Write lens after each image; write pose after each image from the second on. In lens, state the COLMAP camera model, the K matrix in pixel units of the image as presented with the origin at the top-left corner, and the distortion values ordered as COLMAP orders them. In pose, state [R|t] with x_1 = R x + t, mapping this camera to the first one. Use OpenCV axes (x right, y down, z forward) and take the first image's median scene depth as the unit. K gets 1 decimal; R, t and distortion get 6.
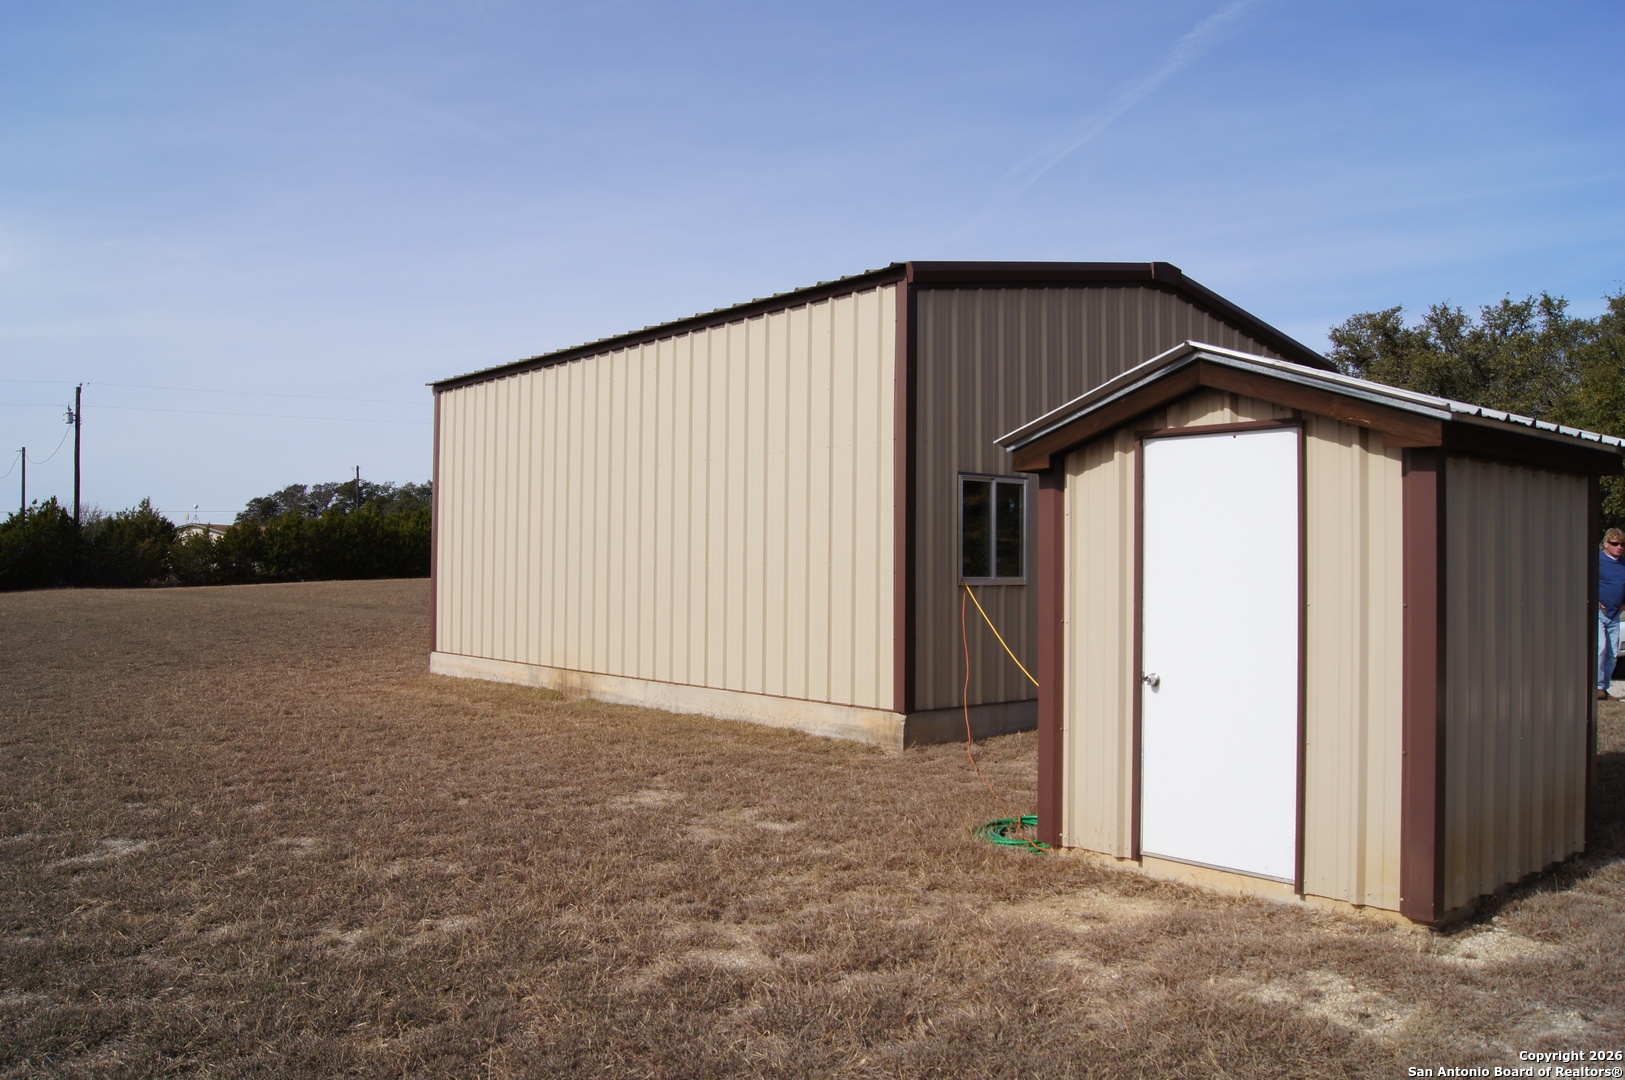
lens RADIAL K [[1286.6, 0, 808.8], [0, 1286.6, 542.7], [0, 0, 1]] dist [-0.088031, 0.020480]
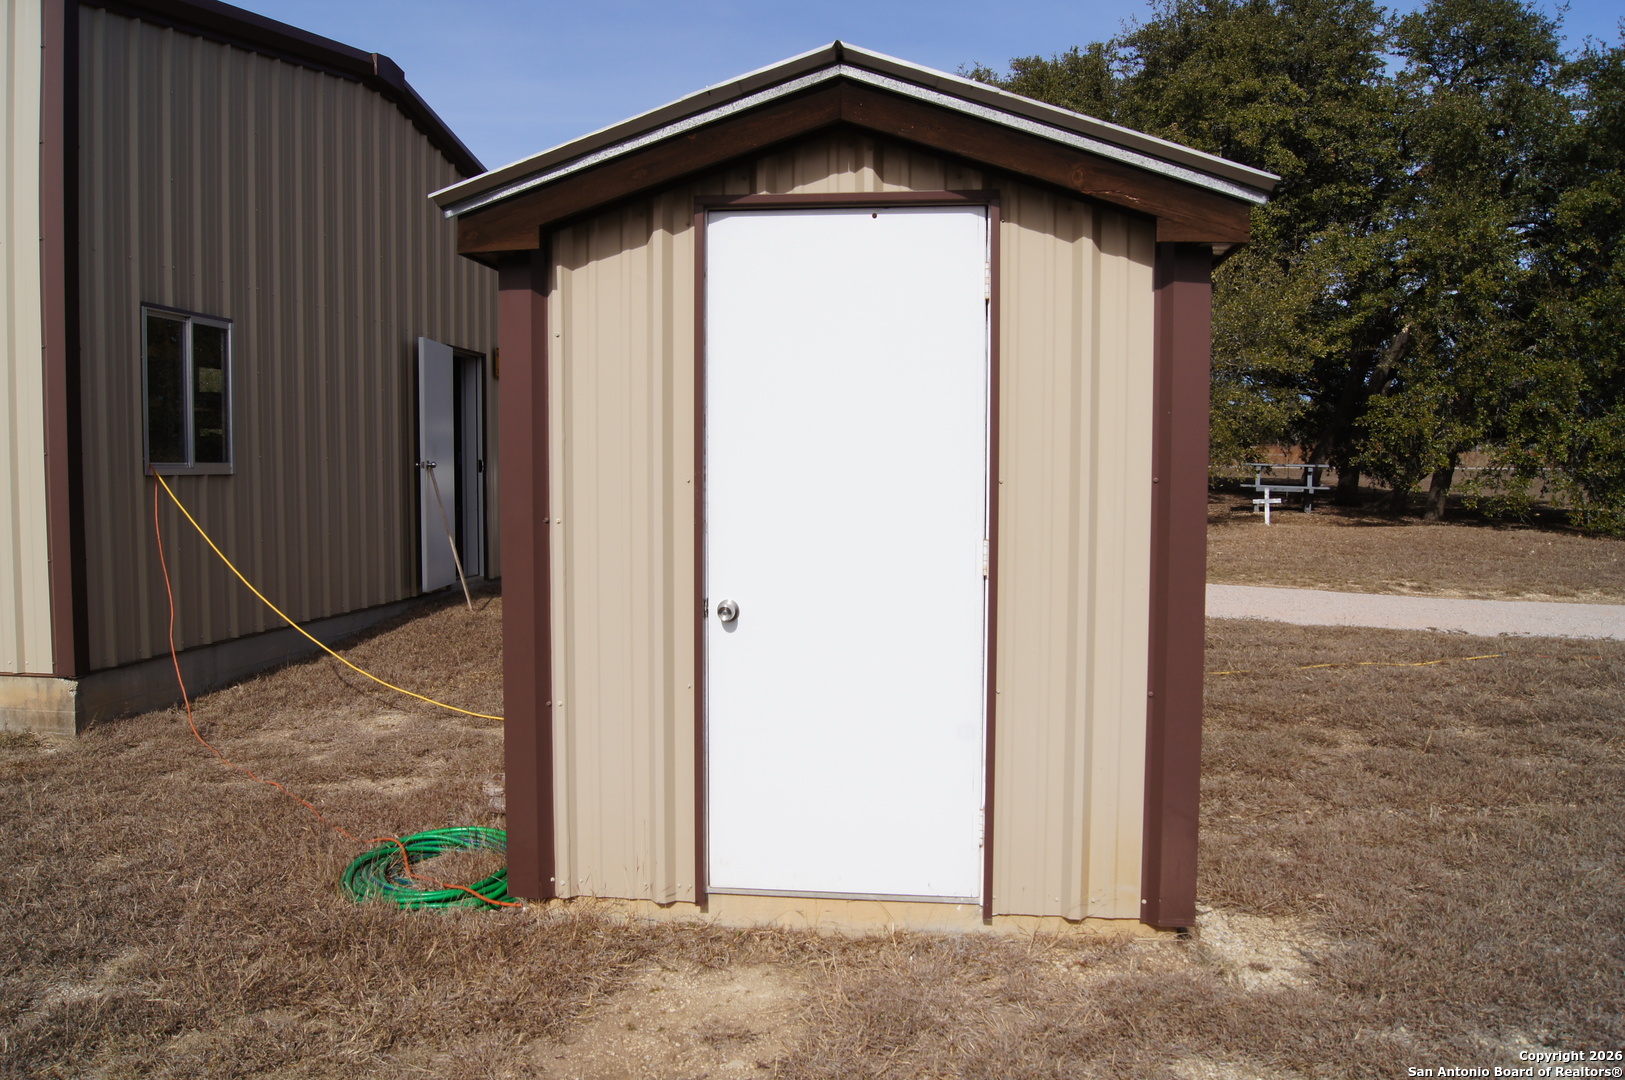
lens RADIAL K [[1286.6, 0, 817.4], [0, 1286.6, 533.8], [0, 0, 1]] dist [-0.088031, 0.020480]
pose [[0.741215, -0.038691, 0.670152, -0.105590], [-0.009595, 0.997625, 0.068210, 0.027822], [-0.671200, -0.056989, 0.739083, 0.506381]]
